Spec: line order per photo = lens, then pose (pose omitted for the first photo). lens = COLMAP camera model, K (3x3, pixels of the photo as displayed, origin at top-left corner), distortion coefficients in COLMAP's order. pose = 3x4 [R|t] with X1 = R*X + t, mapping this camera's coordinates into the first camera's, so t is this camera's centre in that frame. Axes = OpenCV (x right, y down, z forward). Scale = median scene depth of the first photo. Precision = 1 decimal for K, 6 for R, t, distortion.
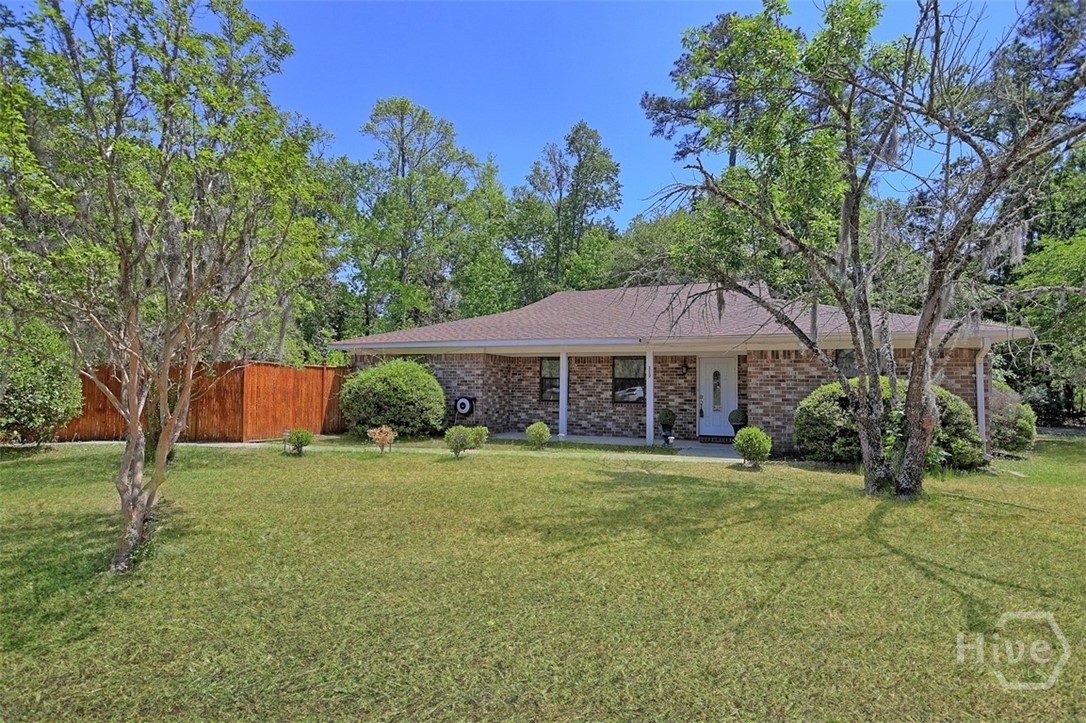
lens RADIAL K [[538.3, 0, 543.0], [0, 538.3, 361.5], [0, 0, 1]] dist [-0.060369, 0.026699]
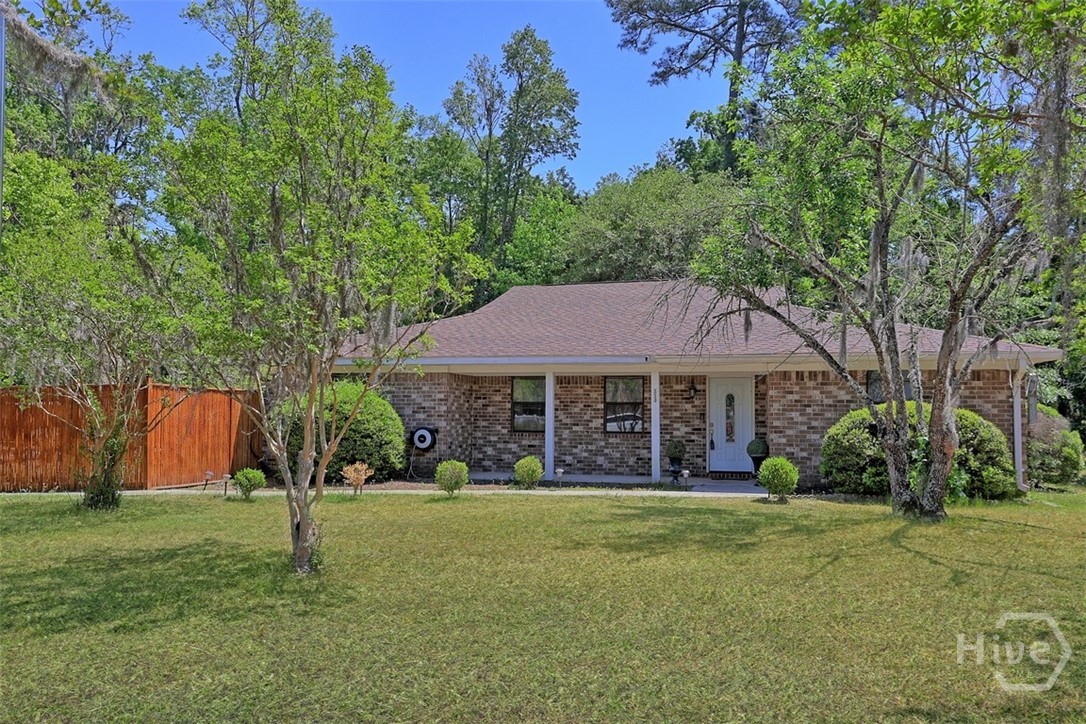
lens RADIAL K [[876.8, 0, 544.0], [0, 876.8, 380.2], [0, 0, 1]] dist [0.006385, 0.001622]
pose [[0.989278, -0.001516, 0.146038, -0.177960], [-0.000119, 0.999937, 0.011182, -0.020536], [-0.146046, -0.011079, 0.989216, -0.340444]]
